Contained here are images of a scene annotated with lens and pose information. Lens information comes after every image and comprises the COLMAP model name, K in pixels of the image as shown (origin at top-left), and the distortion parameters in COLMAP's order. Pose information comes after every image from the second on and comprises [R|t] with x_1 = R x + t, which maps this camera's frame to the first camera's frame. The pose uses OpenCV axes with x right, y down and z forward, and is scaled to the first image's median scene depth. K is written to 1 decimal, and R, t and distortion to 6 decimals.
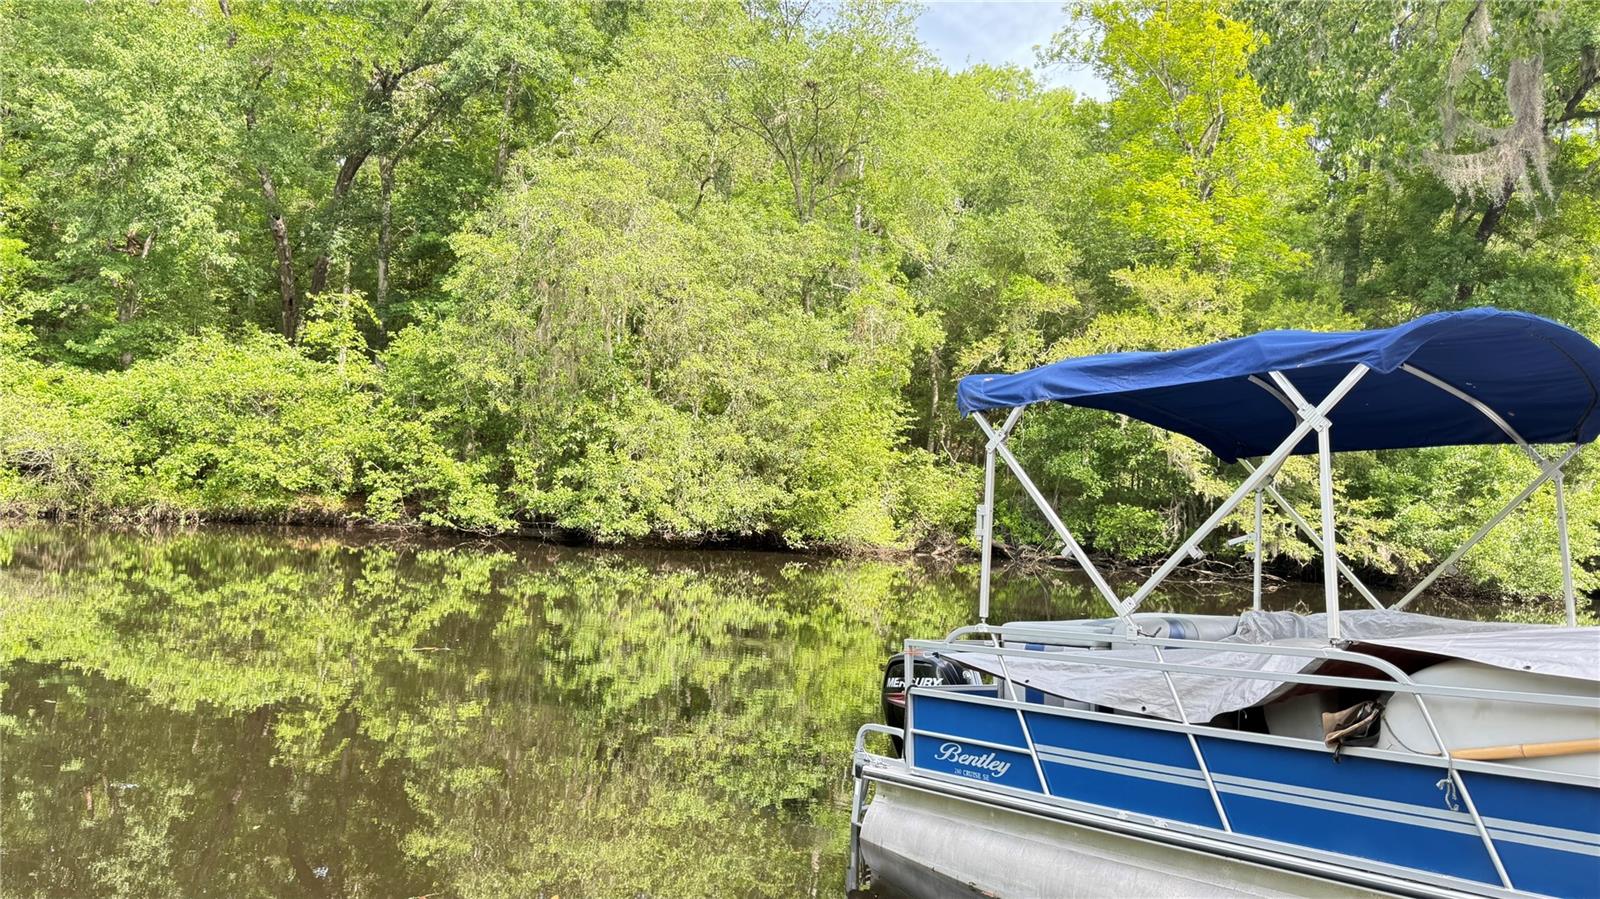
lens RADIAL K [[1126.2, 0, 793.6], [0, 1126.2, 449.1], [0, 0, 1]] dist [0.122950, -0.187688]
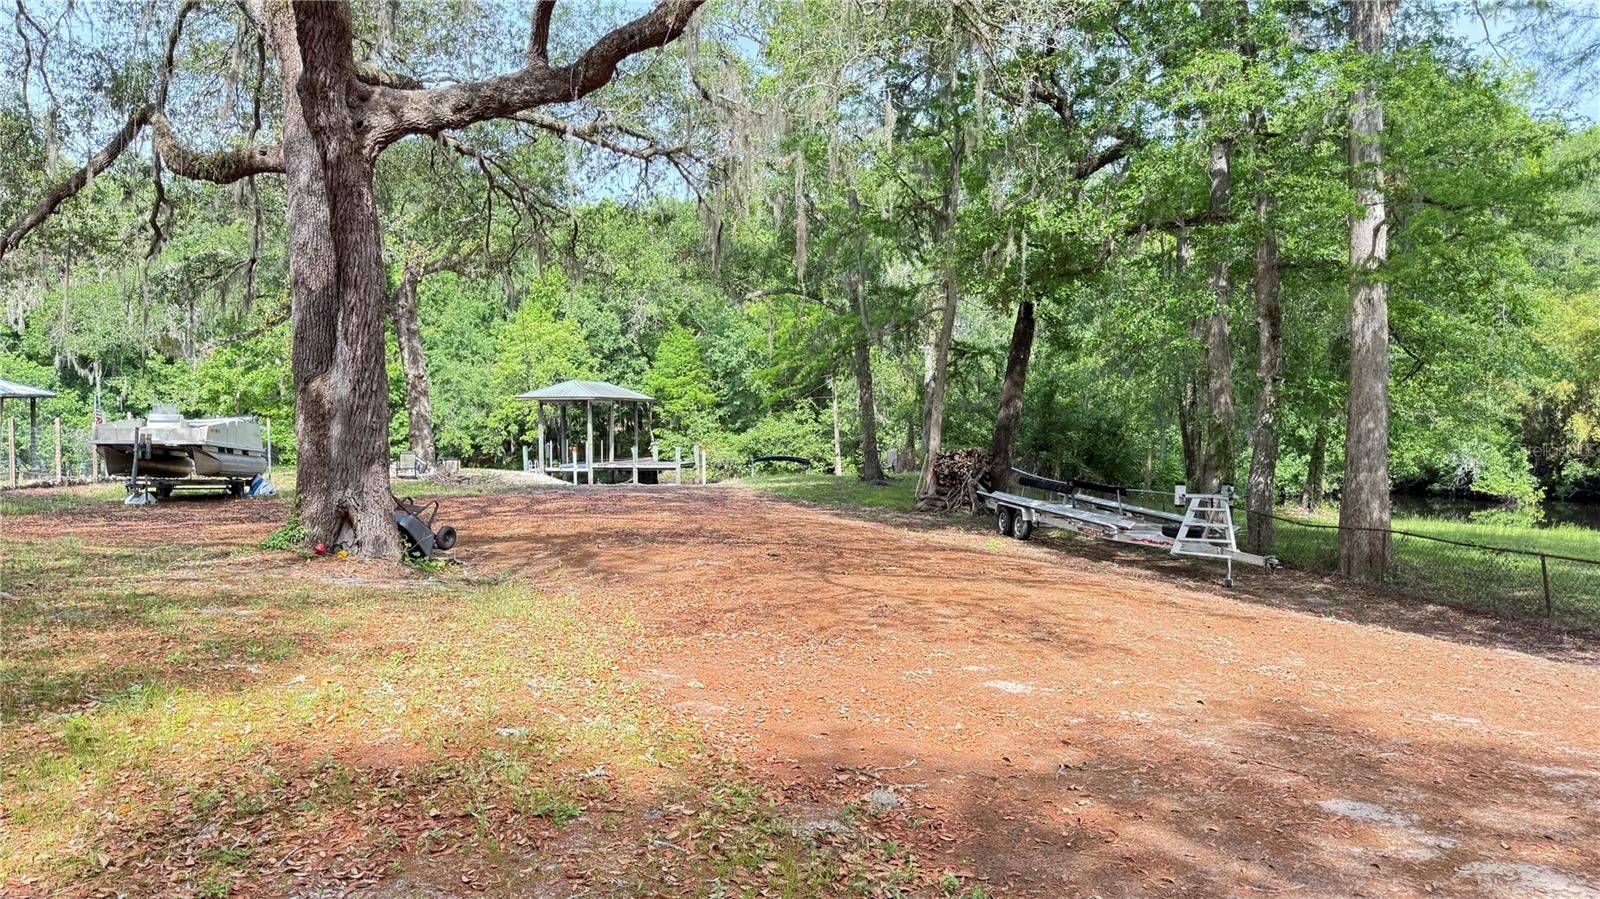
lens RADIAL K [[1126.2, 0, 793.6], [0, 1126.2, 449.1], [0, 0, 1]] dist [0.122950, -0.187688]
pose [[0.819052, -0.062985, -0.570251, 1.219657], [0.075950, 0.997111, -0.001046, -0.013851], [0.568670, -0.042454, 0.821470, -1.371772]]
